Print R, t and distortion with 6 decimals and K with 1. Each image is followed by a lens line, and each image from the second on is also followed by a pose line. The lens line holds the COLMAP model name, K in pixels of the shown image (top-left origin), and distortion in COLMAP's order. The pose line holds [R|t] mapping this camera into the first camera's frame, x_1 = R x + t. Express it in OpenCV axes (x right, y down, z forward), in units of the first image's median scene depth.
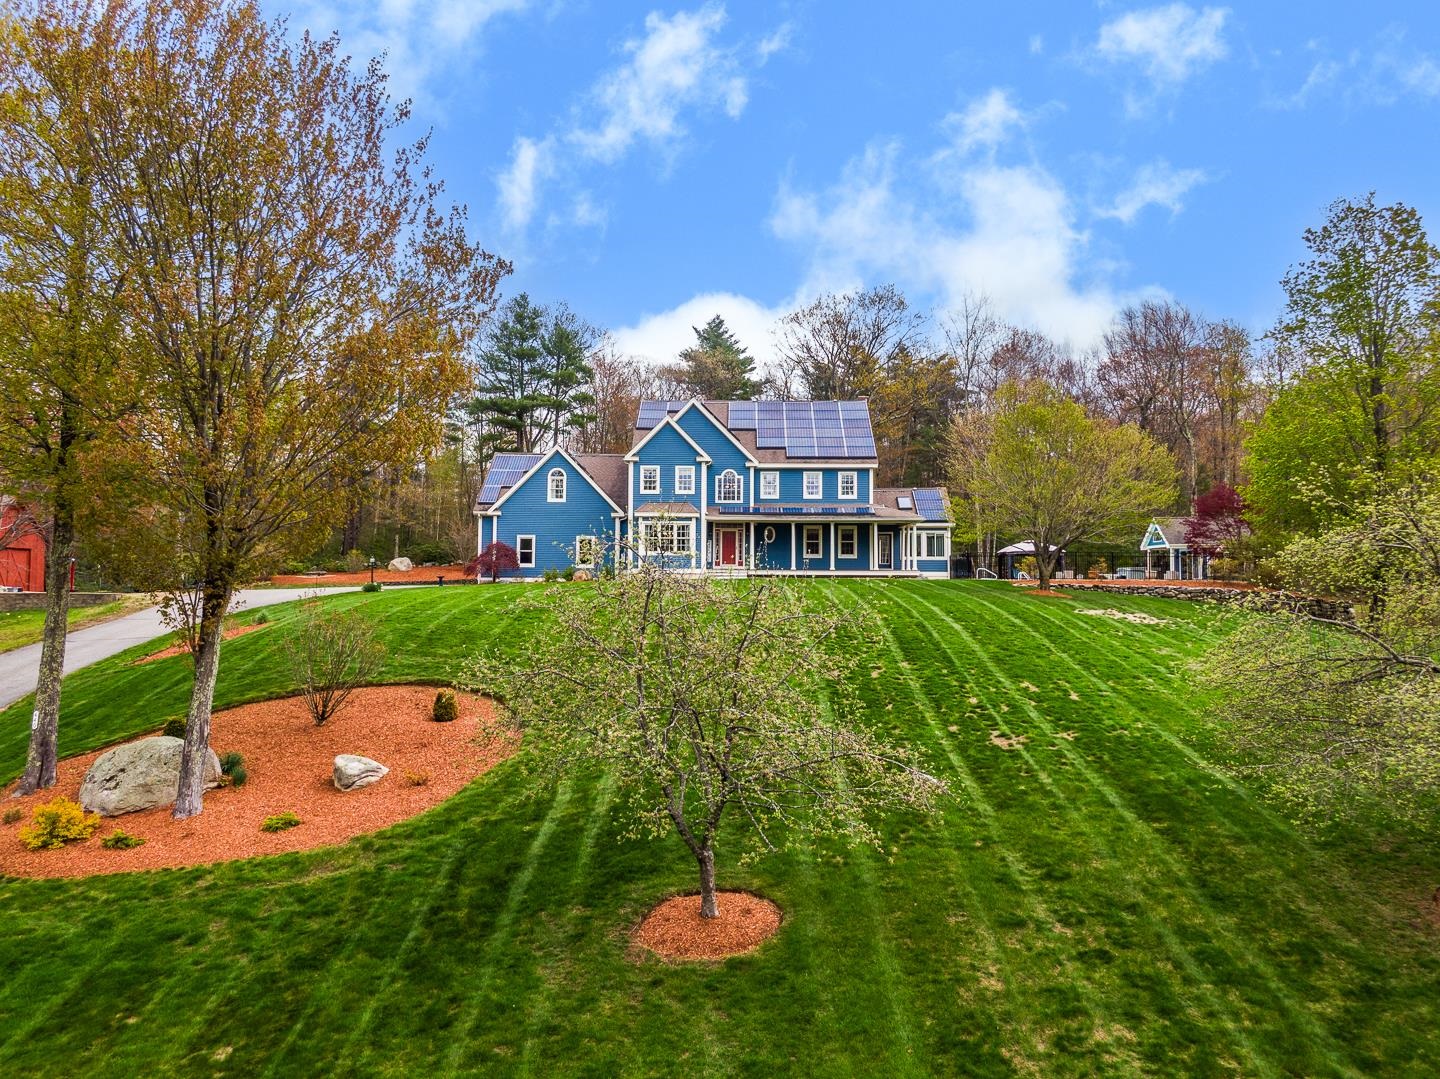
lens RADIAL K [[1007.4, 0, 720.0], [0, 1007.4, 539.5], [0, 0, 1]] dist [0.052361, -0.092850]
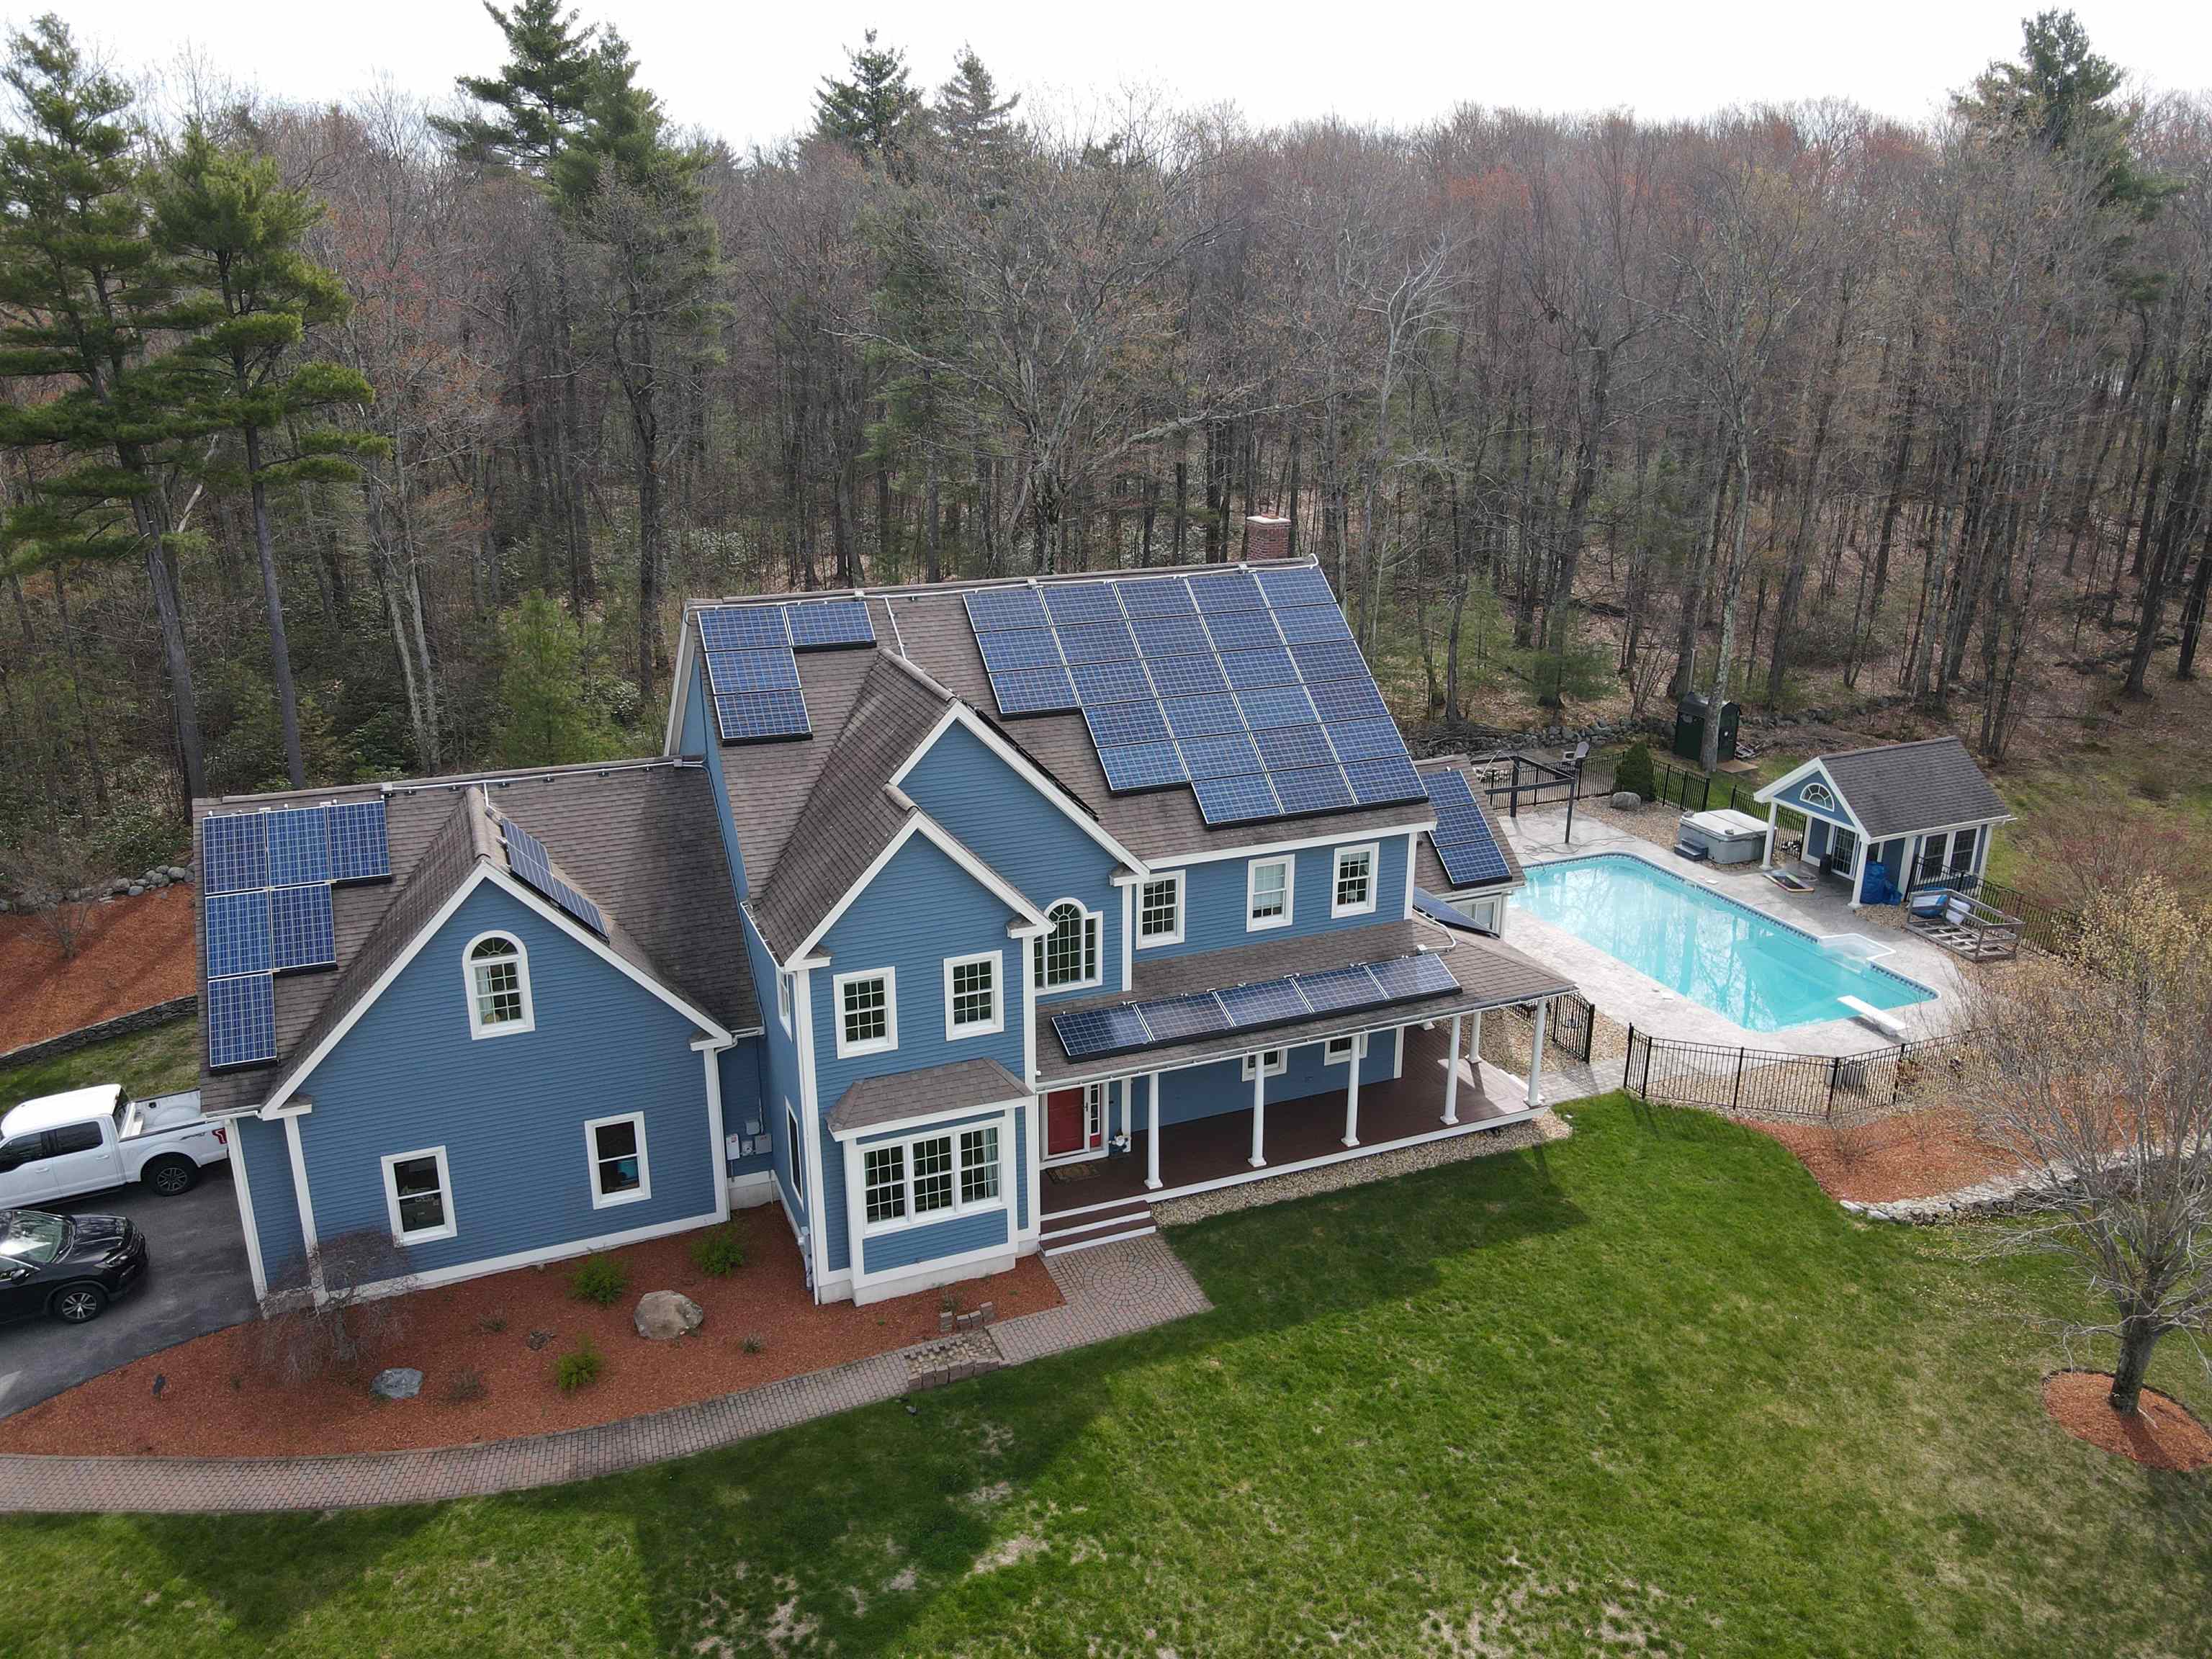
lens RADIAL K [[1605.4, 0, 1106.0], [0, 1605.4, 829.5], [0, 0, 1]] dist [0.007054, 0.005470]
pose [[0.918922, -0.129459, 0.372588, -0.175008], [-0.011893, 0.935081, 0.354234, -0.282461], [-0.394259, -0.329945, 0.857727, 0.553107]]
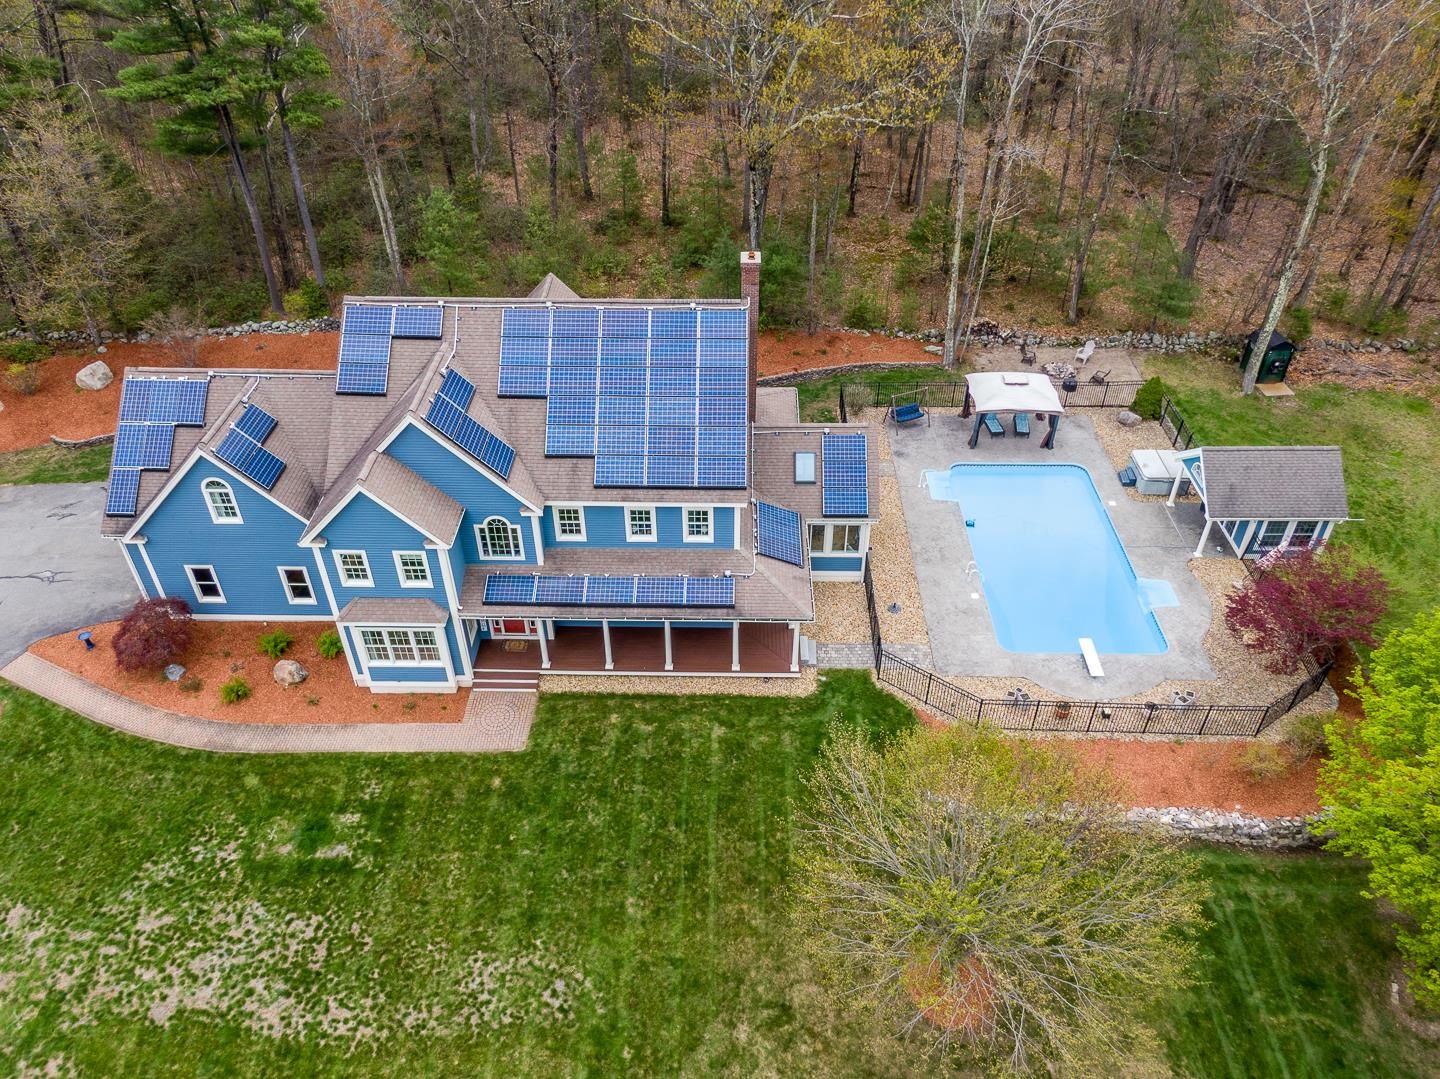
lens RADIAL K [[1007.4, 0, 720.0], [0, 1007.4, 539.5], [0, 0, 1]] dist [0.052361, -0.092850]
pose [[0.999995, -0.003120, -0.000254, 0.143001], [0.002537, 0.760217, 0.649664, -0.449137], [-0.001834, -0.649661, 0.760222, 0.546392]]
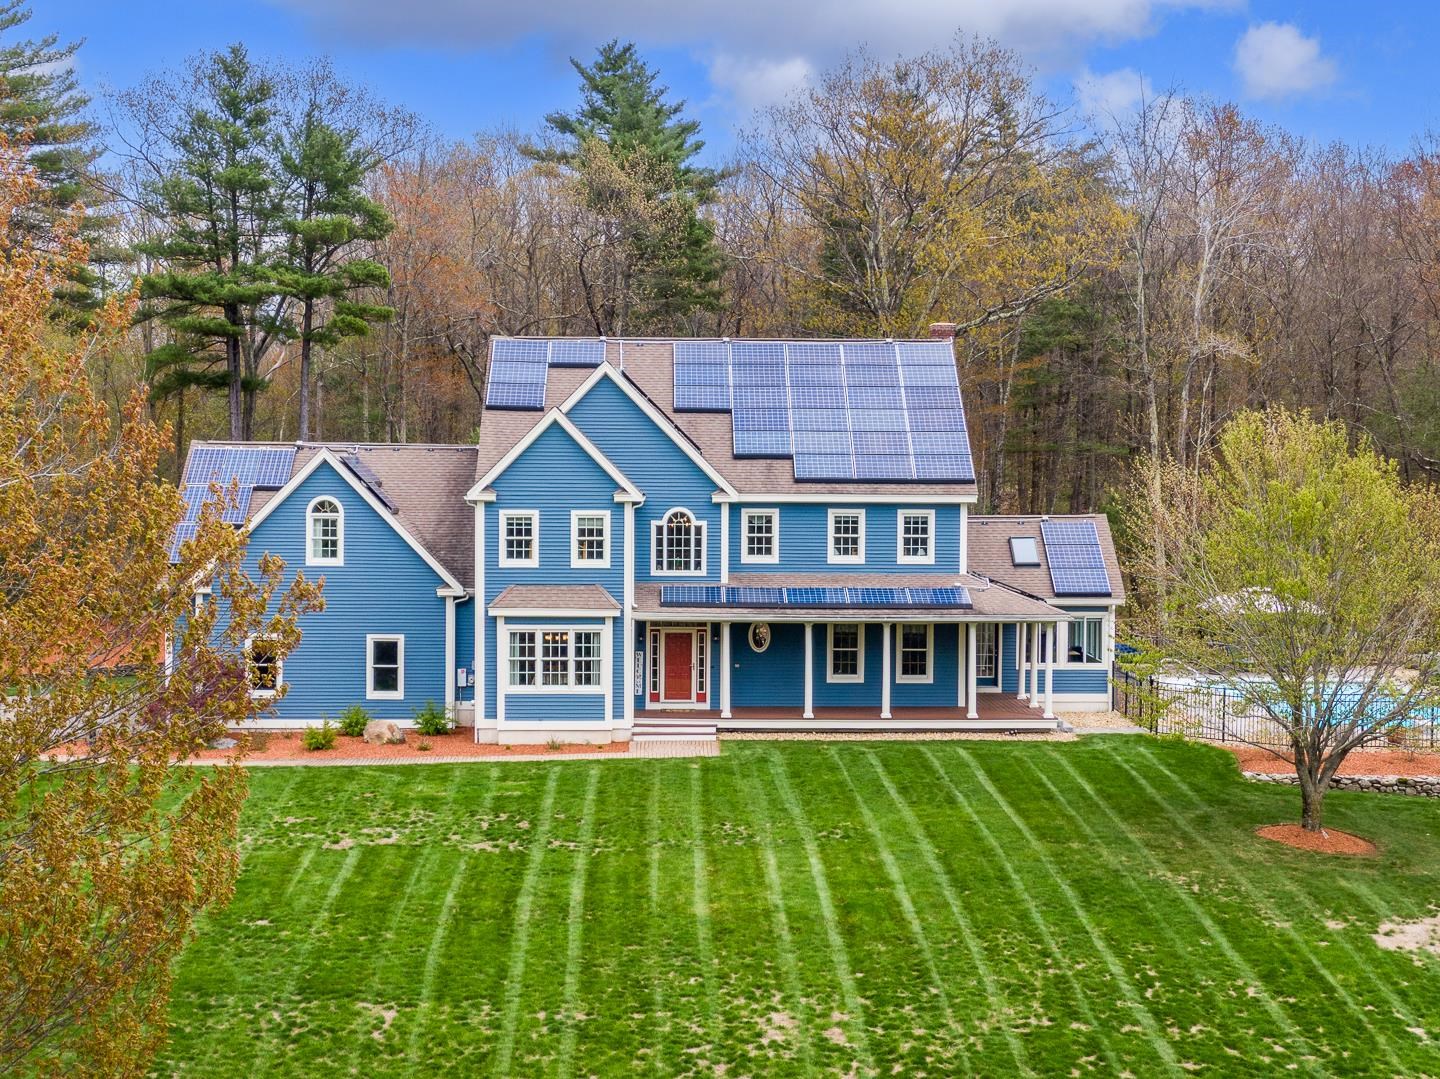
lens RADIAL K [[2010.7, 0, 745.4], [0, 2010.7, 537.1], [0, 0, 1]] dist [0.021755, -0.004119]
pose [[0.997962, -0.001973, 0.063785, -0.021392], [-0.003774, 0.995949, 0.089840, -0.145571], [-0.063704, -0.089898, 0.993912, 0.017483]]
